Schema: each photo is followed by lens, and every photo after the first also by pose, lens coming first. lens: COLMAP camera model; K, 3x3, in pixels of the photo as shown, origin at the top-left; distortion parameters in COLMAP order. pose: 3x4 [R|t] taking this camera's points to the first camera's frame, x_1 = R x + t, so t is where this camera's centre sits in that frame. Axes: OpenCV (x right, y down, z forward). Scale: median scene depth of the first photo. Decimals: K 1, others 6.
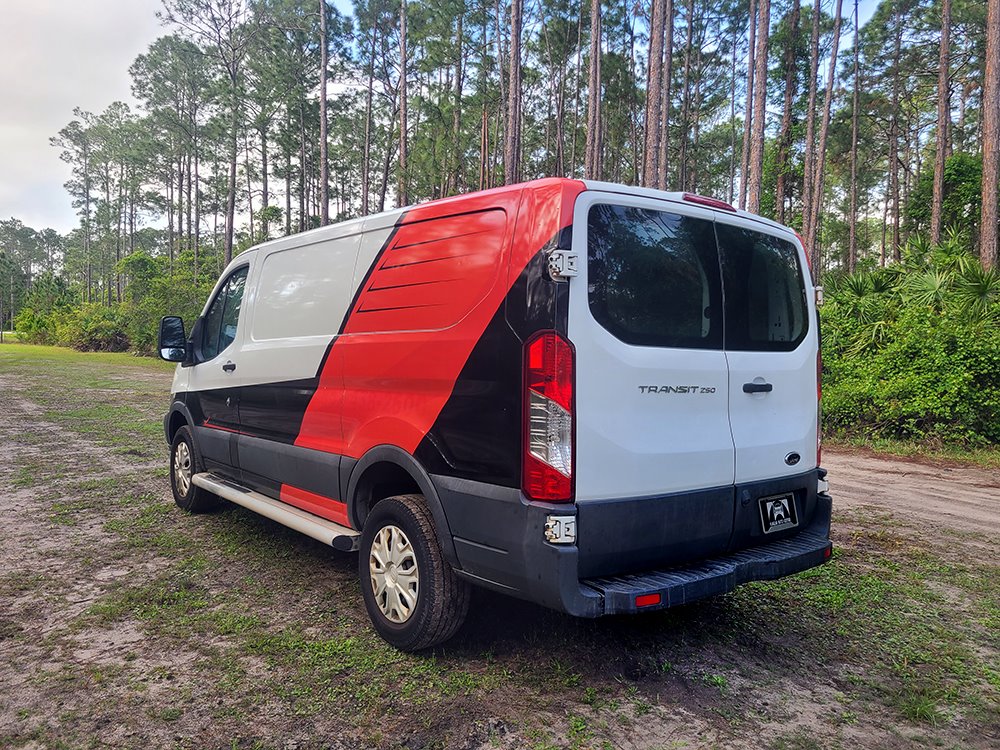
lens RADIAL K [[747.8, 0, 500.0], [0, 747.8, 367.4], [0, 0, 1]] dist [0.059548, -0.048534]
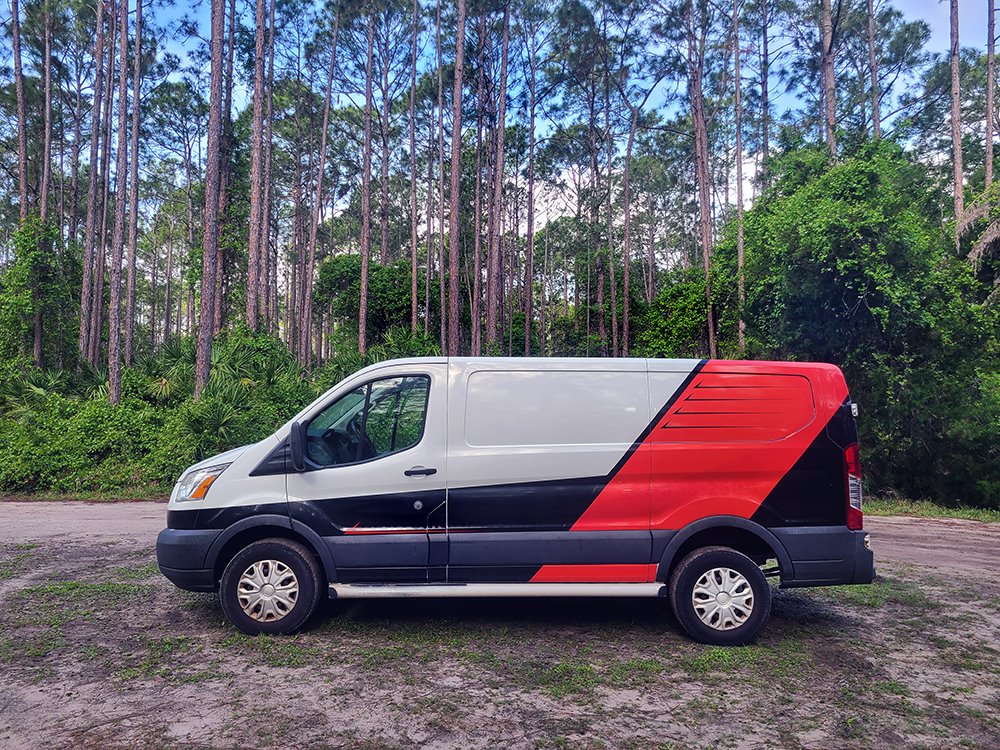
lens RADIAL K [[747.8, 0, 496.1], [0, 747.8, 382.4], [0, 0, 1]] dist [0.059548, -0.048534]
pose [[0.628132, 0.015674, 0.777949, -1.674597], [0.026296, 0.998798, -0.041356, -0.121113], [-0.777662, 0.046434, 0.626965, 0.372750]]
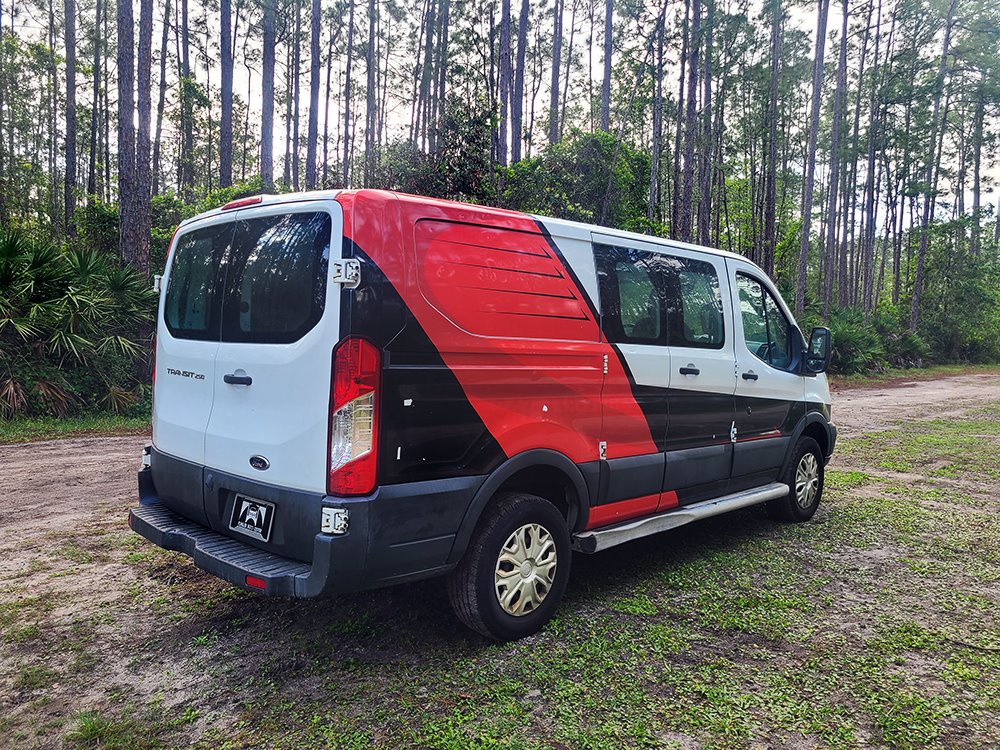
lens RADIAL K [[747.8, 0, 505.9], [0, 747.8, 364.4], [0, 0, 1]] dist [0.059548, -0.048534]
pose [[0.122496, 0.016570, -0.992331, 1.330011], [-0.038811, 0.999176, 0.011893, -0.017864], [0.991710, 0.037057, 0.123039, 1.195337]]
